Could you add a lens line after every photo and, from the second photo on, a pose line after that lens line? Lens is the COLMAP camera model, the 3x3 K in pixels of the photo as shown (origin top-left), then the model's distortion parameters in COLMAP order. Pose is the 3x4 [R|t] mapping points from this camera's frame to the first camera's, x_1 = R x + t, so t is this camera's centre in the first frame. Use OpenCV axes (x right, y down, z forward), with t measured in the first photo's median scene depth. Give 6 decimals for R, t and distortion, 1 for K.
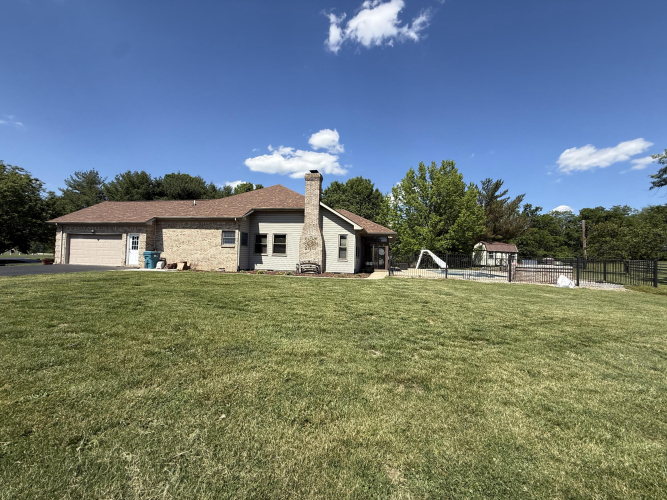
lens RADIAL K [[262.2, 0, 333.5], [0, 262.2, 247.5], [0, 0, 1]] dist [0.001872, -0.000854]
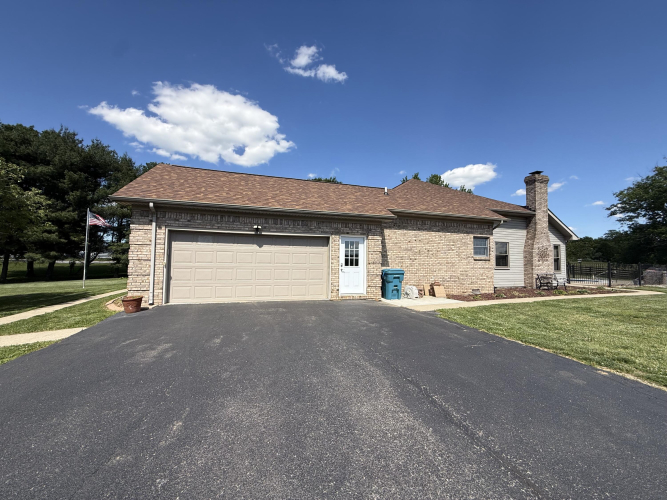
lens RADIAL K [[262.2, 0, 332.4], [0, 262.2, 250.2], [0, 0, 1]] dist [0.001872, -0.000854]
pose [[0.862607, 0.006683, 0.505831, -1.068288], [-0.002986, 0.999963, -0.008119, -0.019350], [-0.505867, 0.005493, 0.862594, 0.566272]]
